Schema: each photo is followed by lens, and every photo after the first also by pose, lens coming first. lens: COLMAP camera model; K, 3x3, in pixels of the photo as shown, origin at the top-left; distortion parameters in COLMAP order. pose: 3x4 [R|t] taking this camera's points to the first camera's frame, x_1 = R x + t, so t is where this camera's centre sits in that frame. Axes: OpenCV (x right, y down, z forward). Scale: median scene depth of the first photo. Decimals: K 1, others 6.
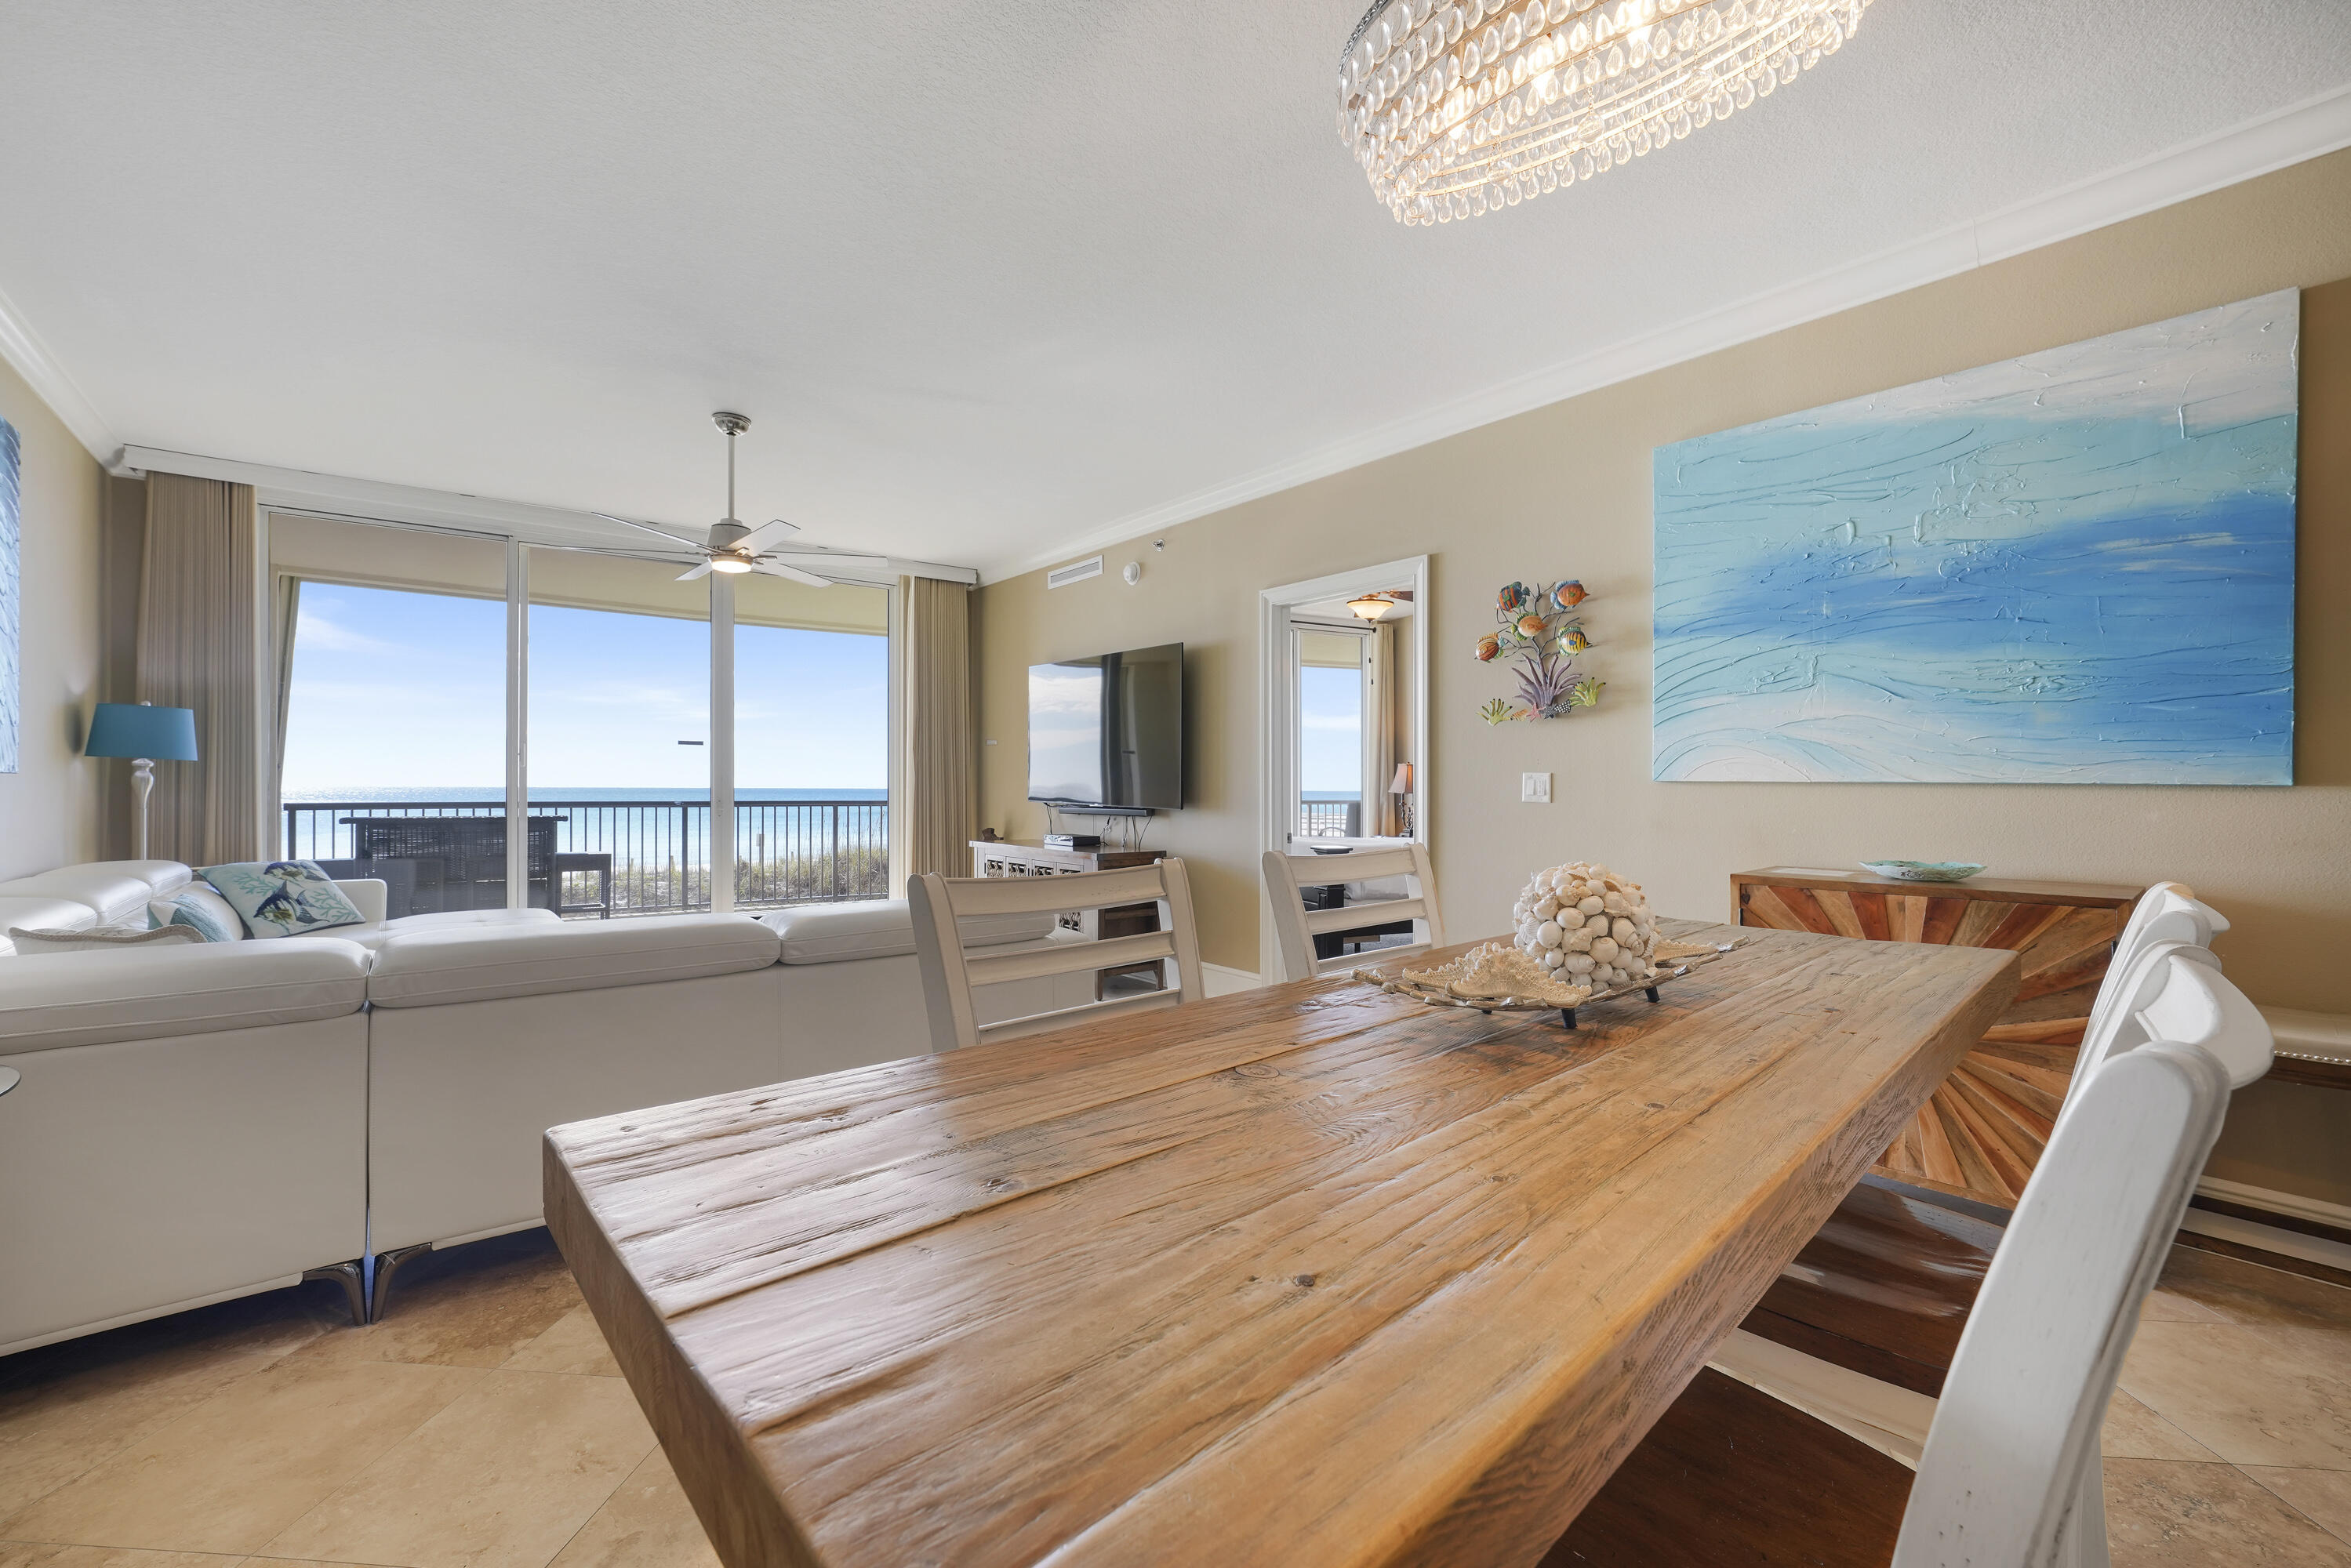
lens RADIAL K [[986.9, 0, 1176.6], [0, 986.9, 792.9], [0, 0, 1]] dist [0.016231, 0.007081]
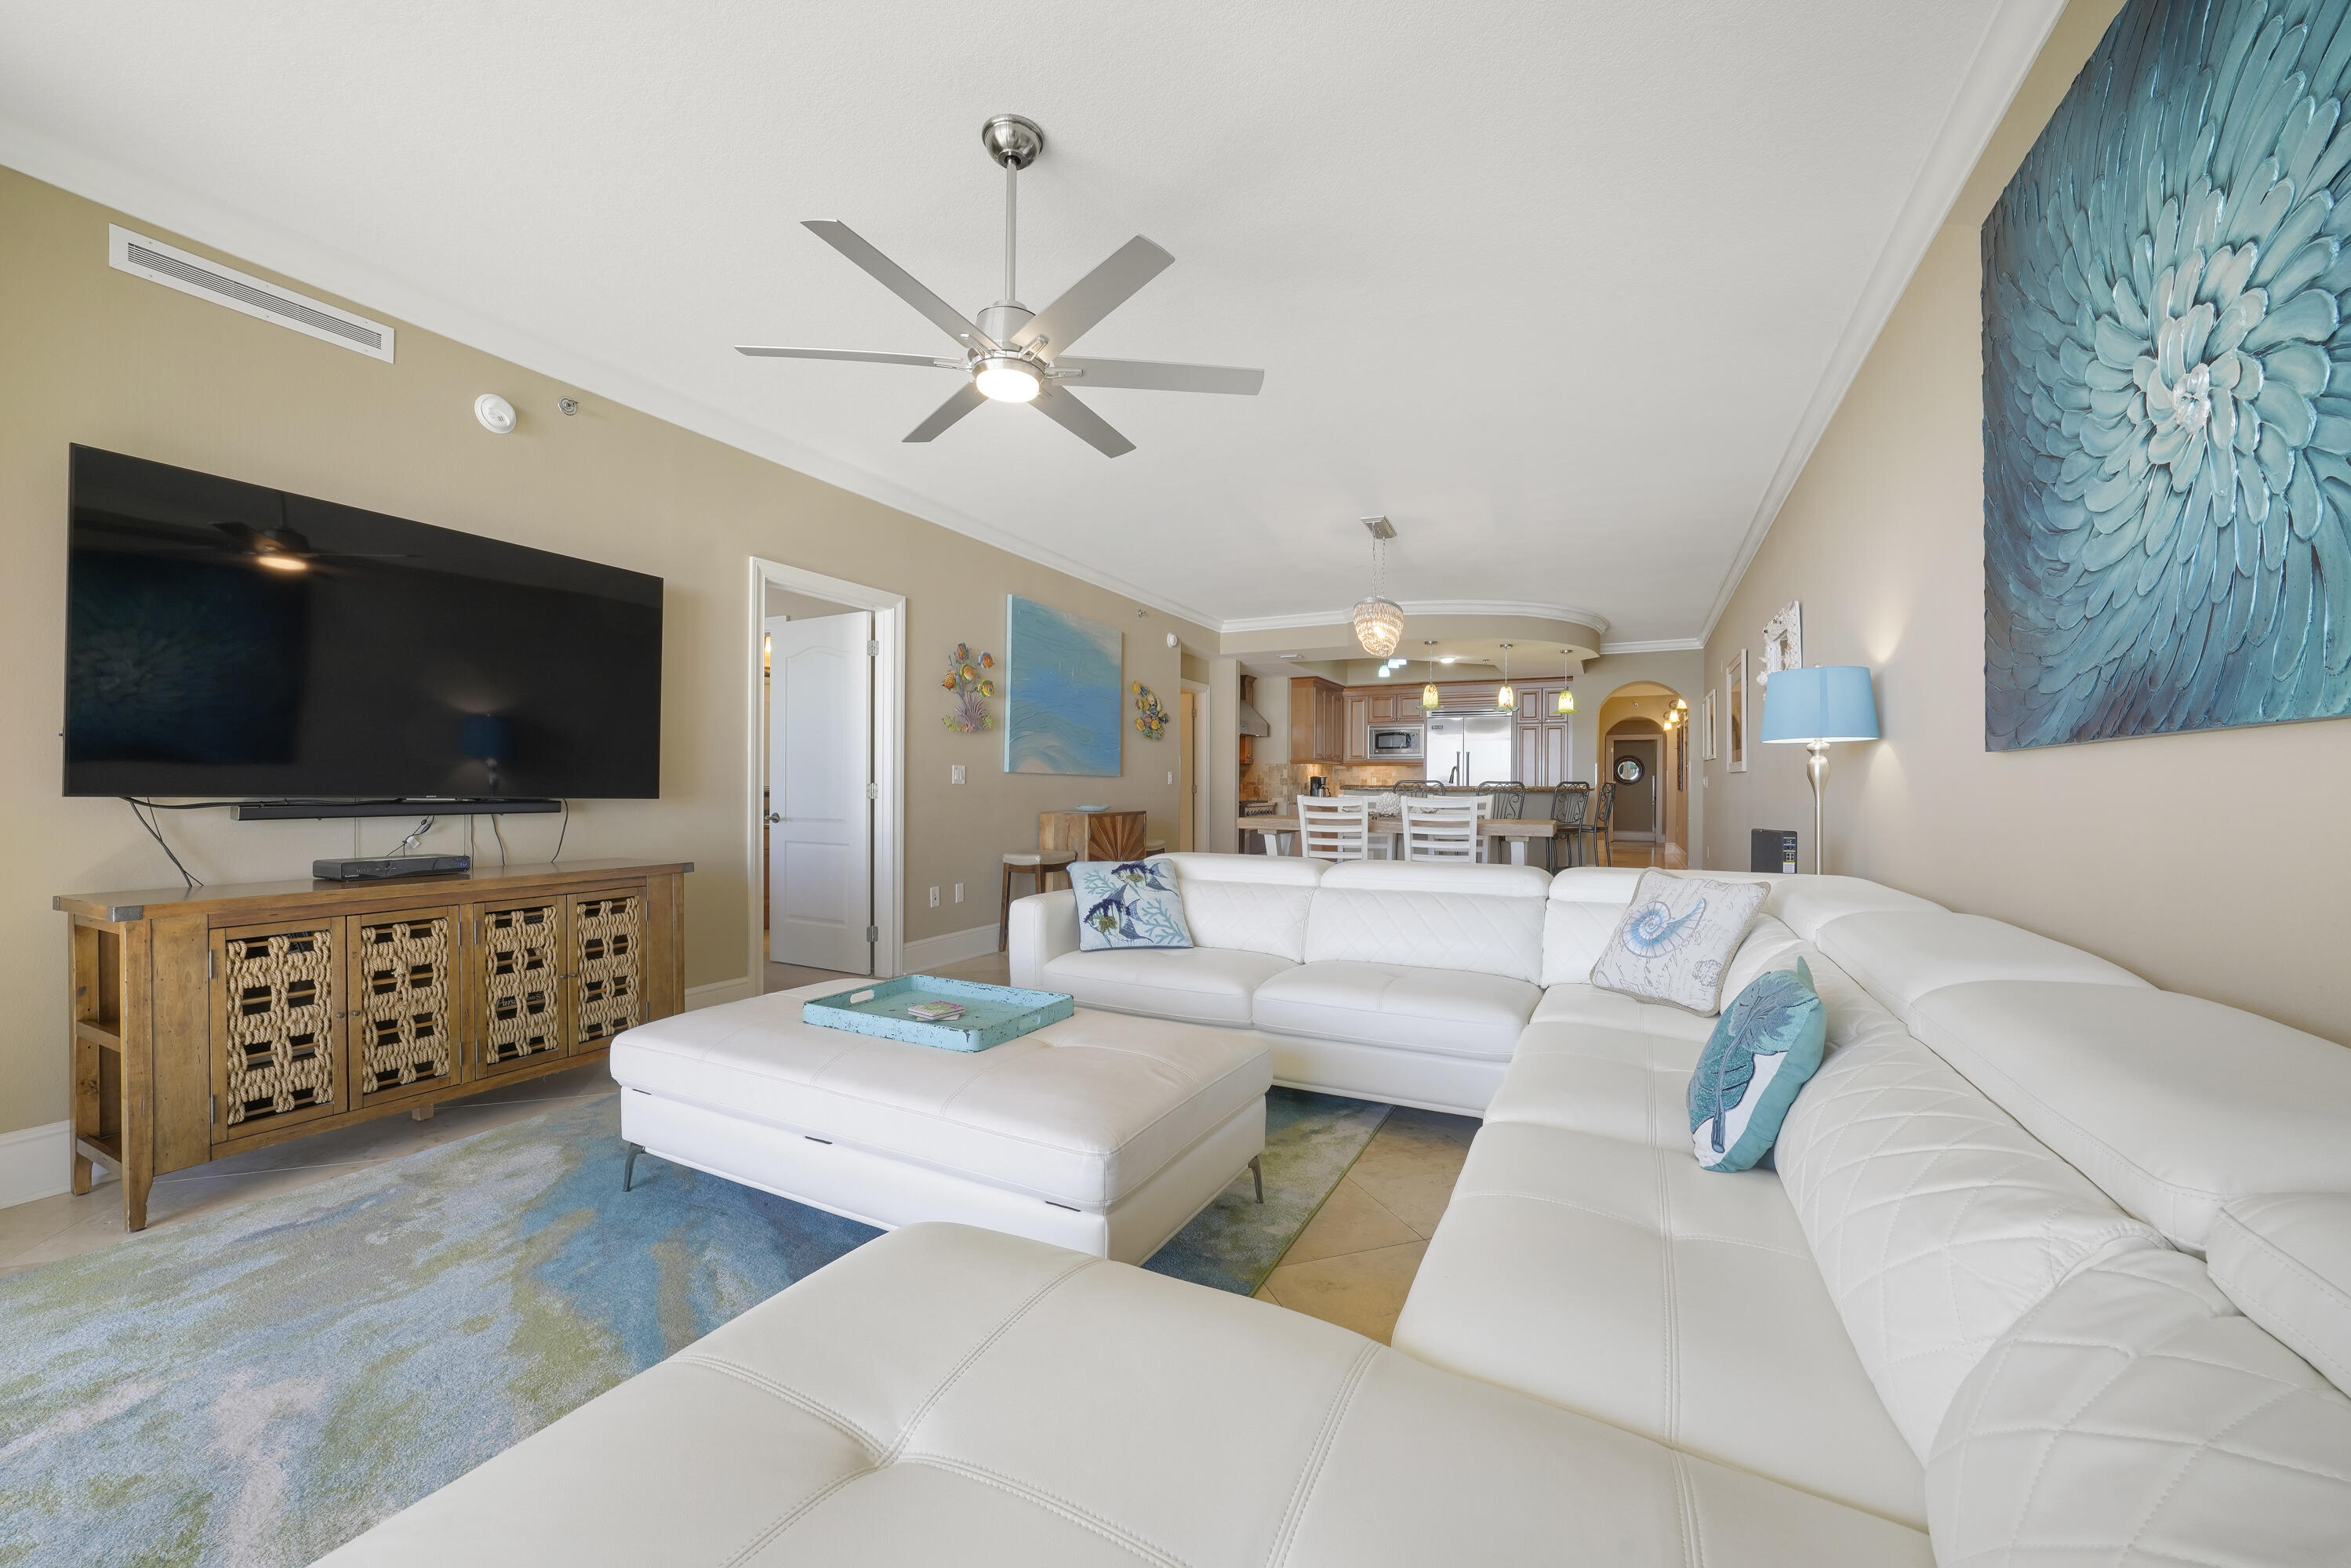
lens RADIAL K [[887.3, 0, 1177.0], [0, 887.3, 792.5], [0, 0, 1]] dist [-0.011452, 0.000181]
pose [[-0.417219, -0.012986, 0.908713, -1.101245], [-0.005144, 0.999916, 0.011927, 0.004424], [-0.908791, 0.000302, -0.417251, 1.298590]]
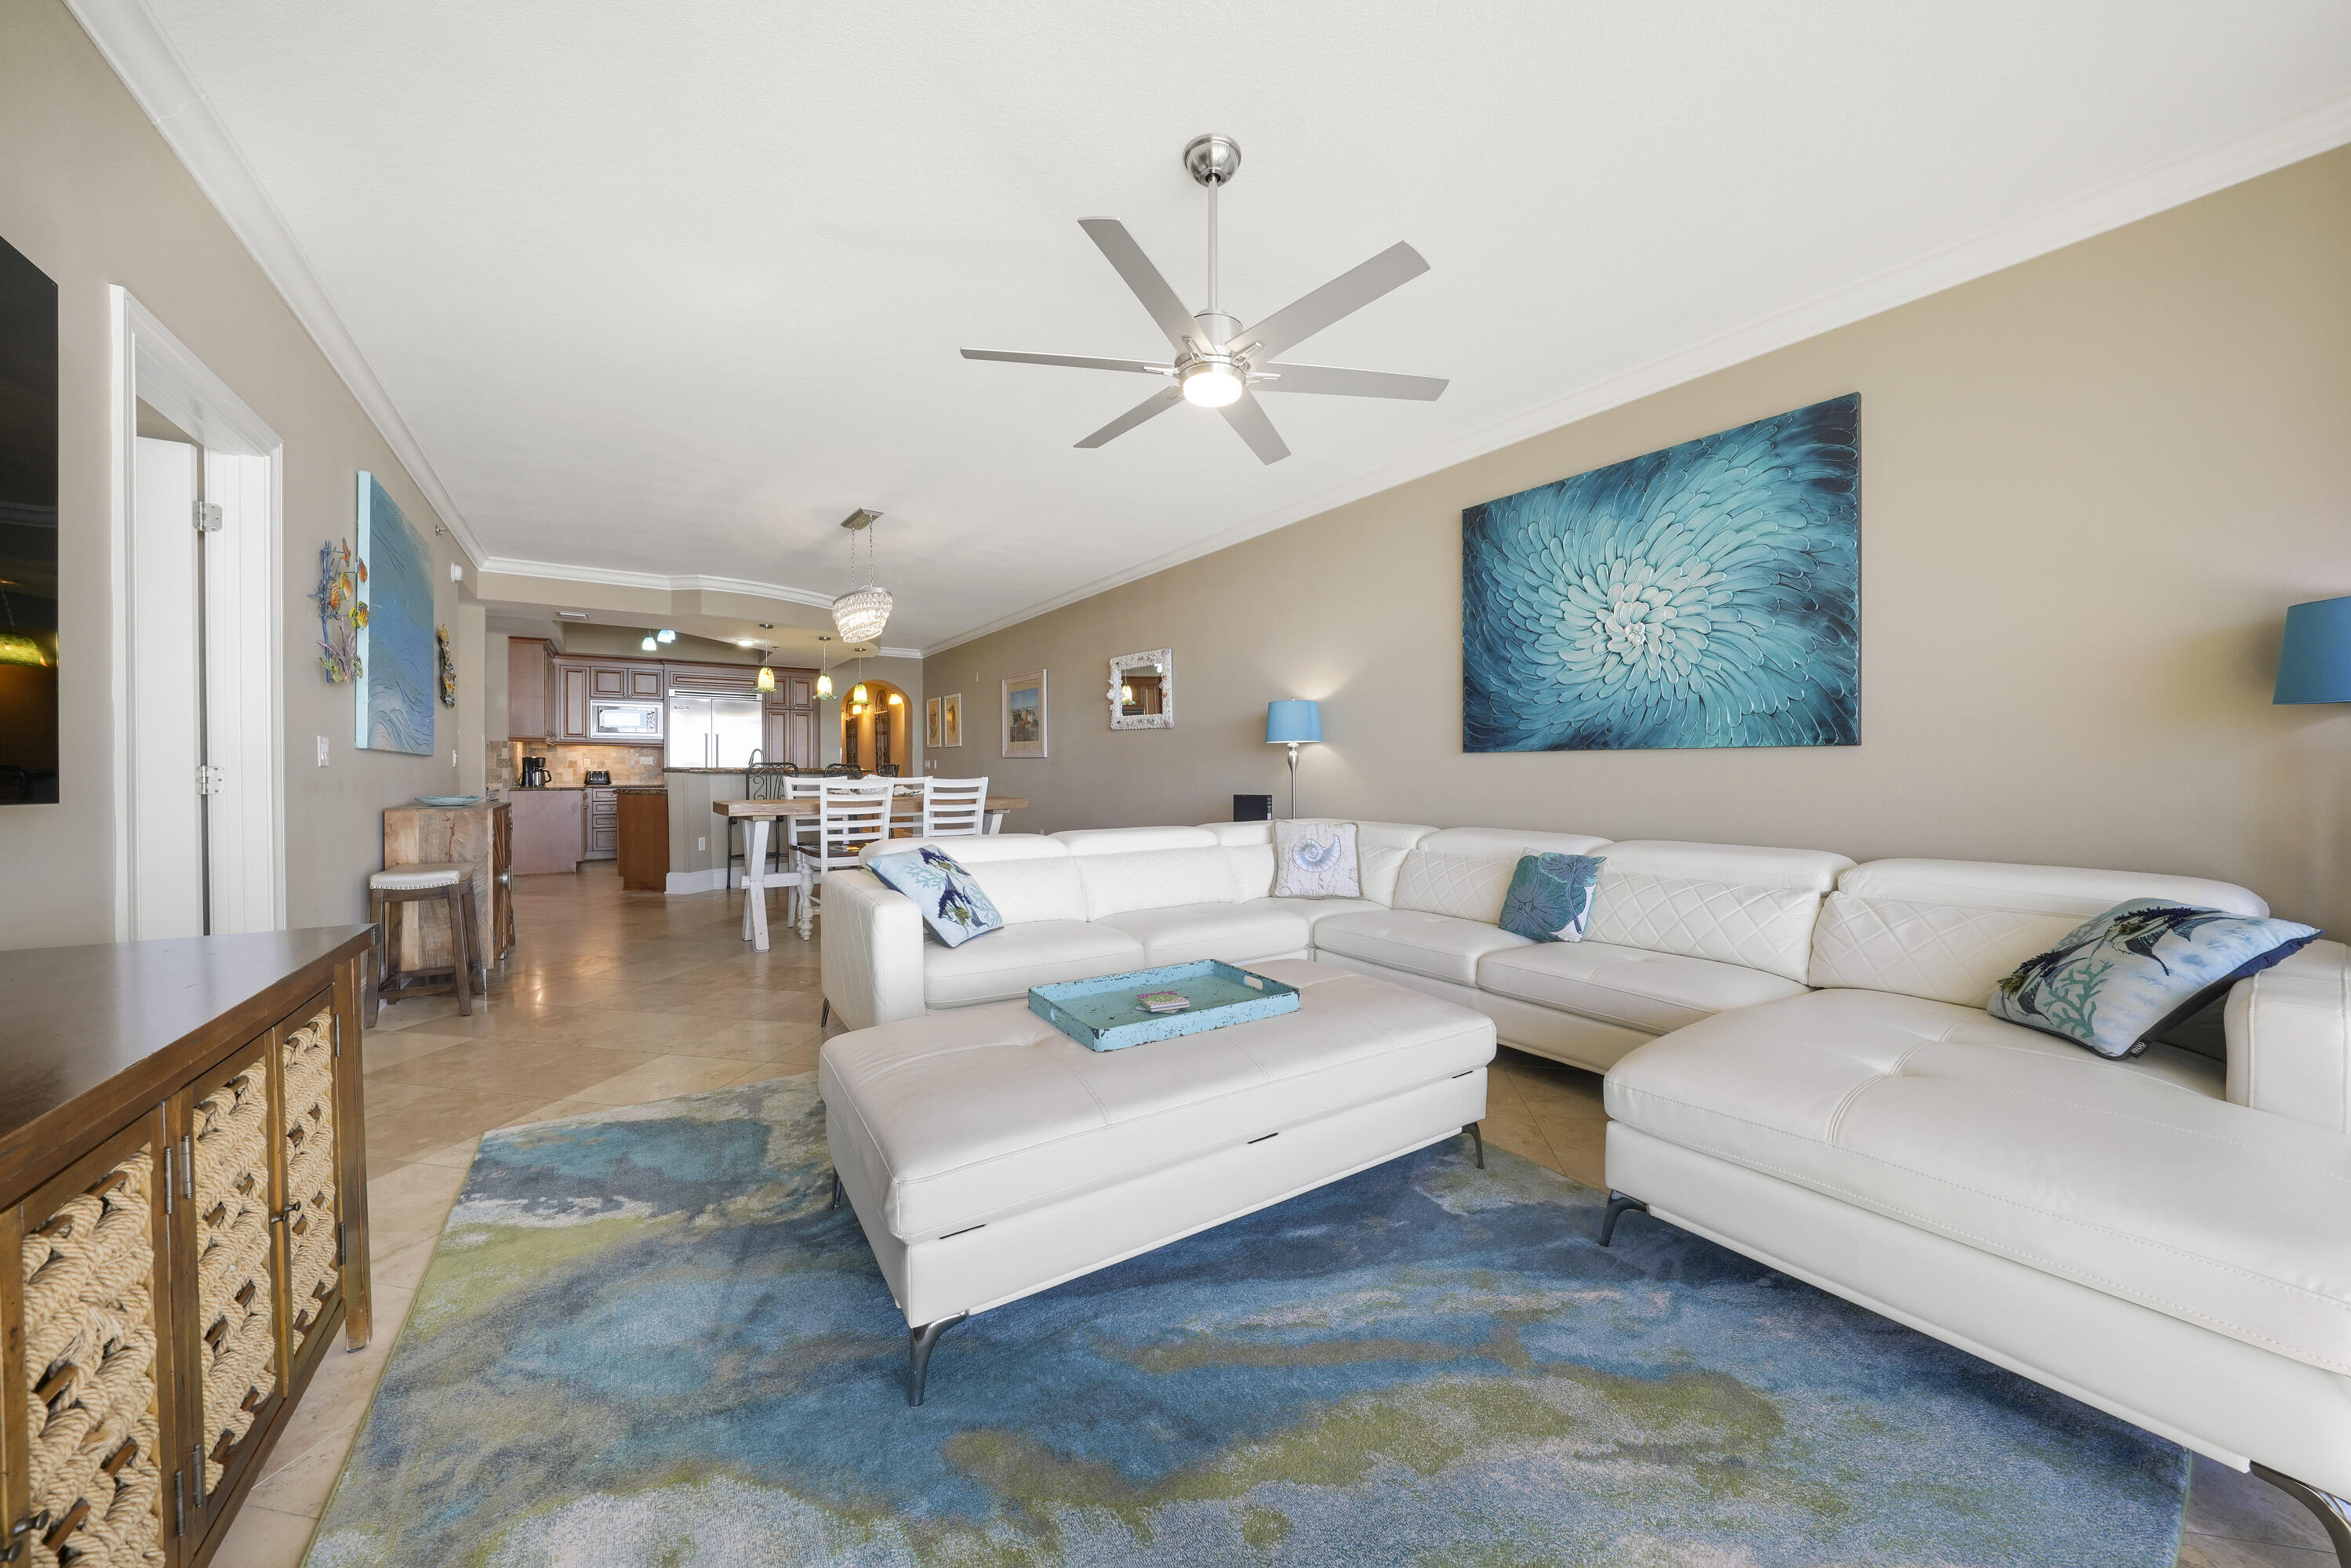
lens RADIAL K [[801.5, 0, 1175.5], [0, 801.5, 784.0], [0, 0, 1]] dist [-0.025104, 0.000119]
pose [[-0.996120, -0.007395, 0.087691, -0.526150], [-0.005746, 0.999802, 0.019048, 0.007444], [-0.087815, 0.018470, -0.995966, 1.727693]]
